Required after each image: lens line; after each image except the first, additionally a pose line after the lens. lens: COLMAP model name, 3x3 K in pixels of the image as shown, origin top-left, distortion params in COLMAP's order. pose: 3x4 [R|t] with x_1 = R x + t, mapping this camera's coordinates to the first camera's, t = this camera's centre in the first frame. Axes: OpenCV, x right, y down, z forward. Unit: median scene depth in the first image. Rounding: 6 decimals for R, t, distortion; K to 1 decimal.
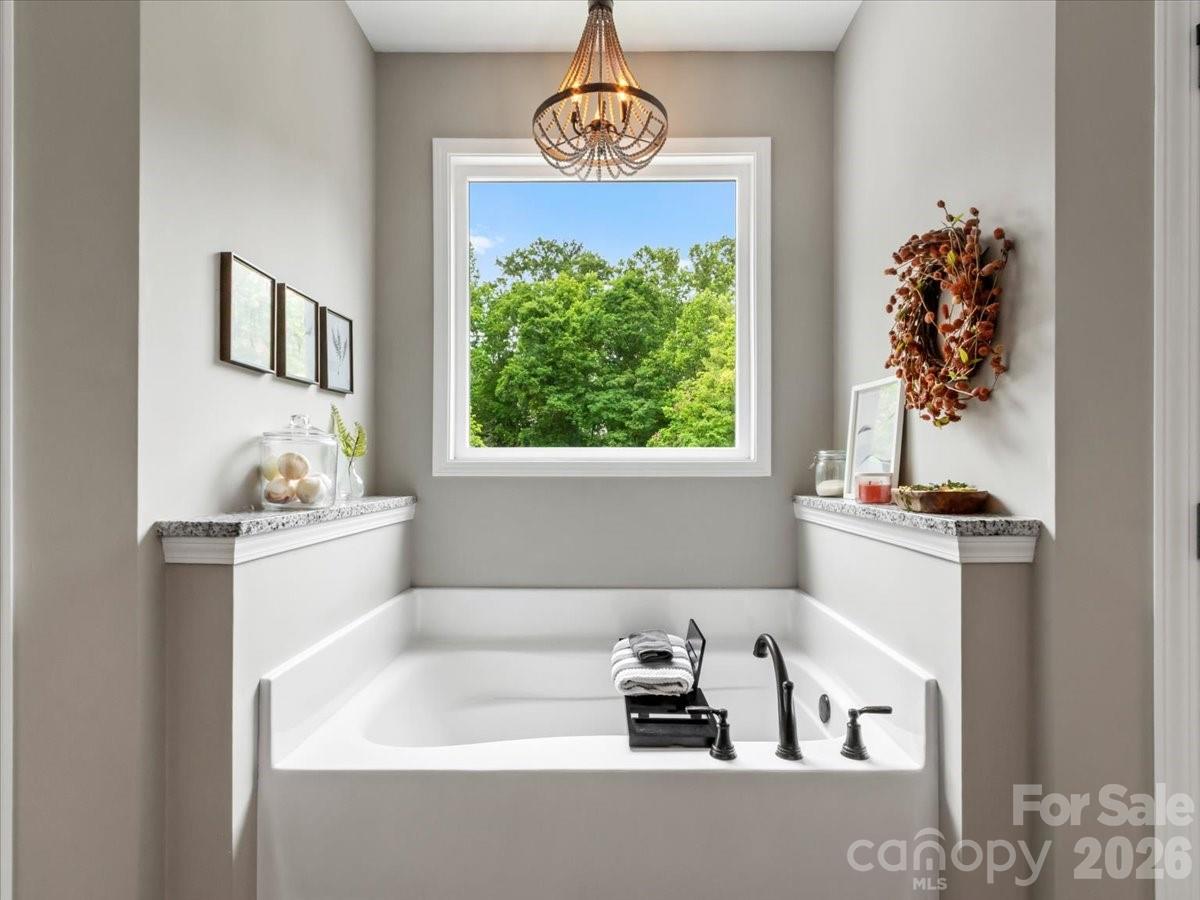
lens RADIAL K [[644.6, 0, 602.9], [0, 644.6, 472.9], [0, 0, 1]] dist [0.000700, 0.000233]
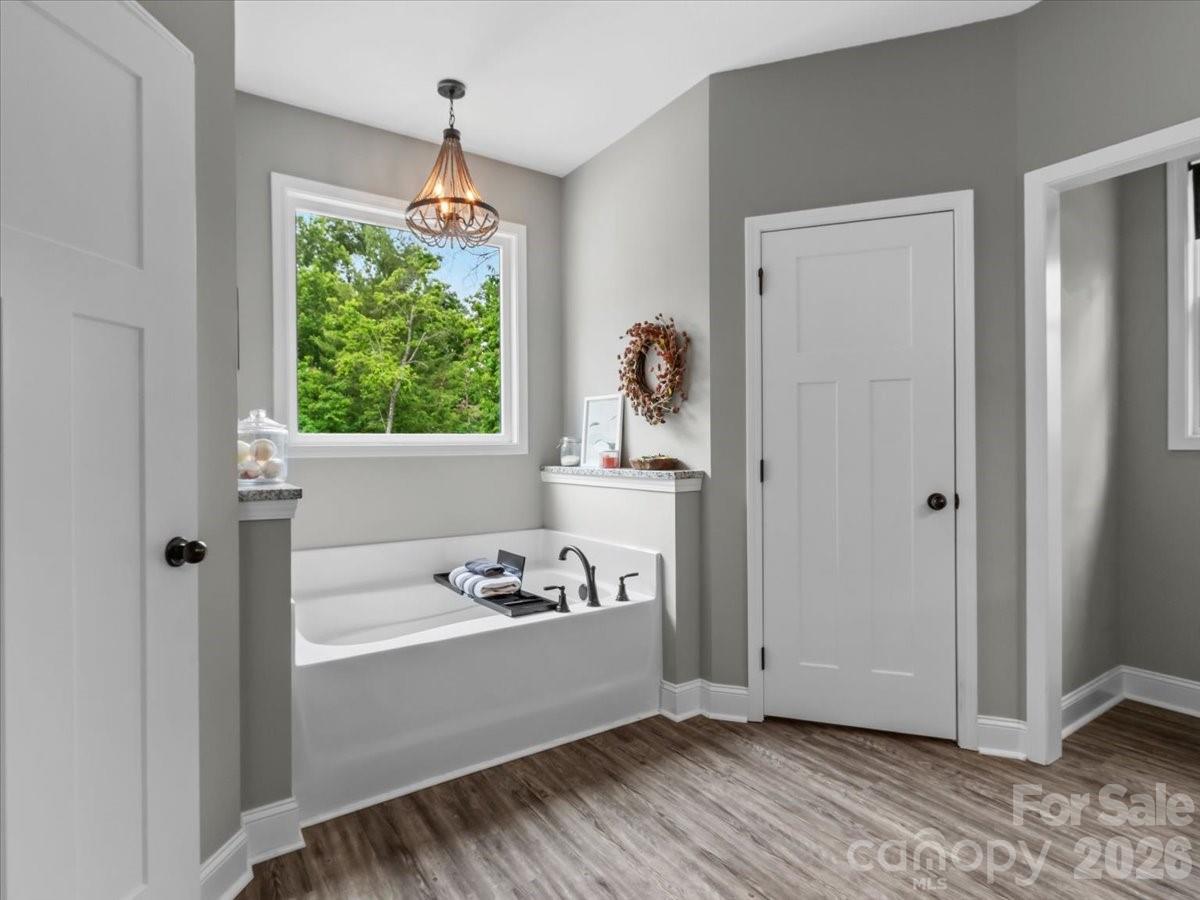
lens RADIAL K [[627.8, 0, 595.5], [0, 627.8, 464.3], [0, 0, 1]] dist [0.005097, -0.001483]
pose [[0.825529, -0.024271, 0.563837, -0.646221], [0.015549, 0.999674, 0.020266, 0.002877], [-0.564145, -0.007963, 0.825637, -0.428395]]
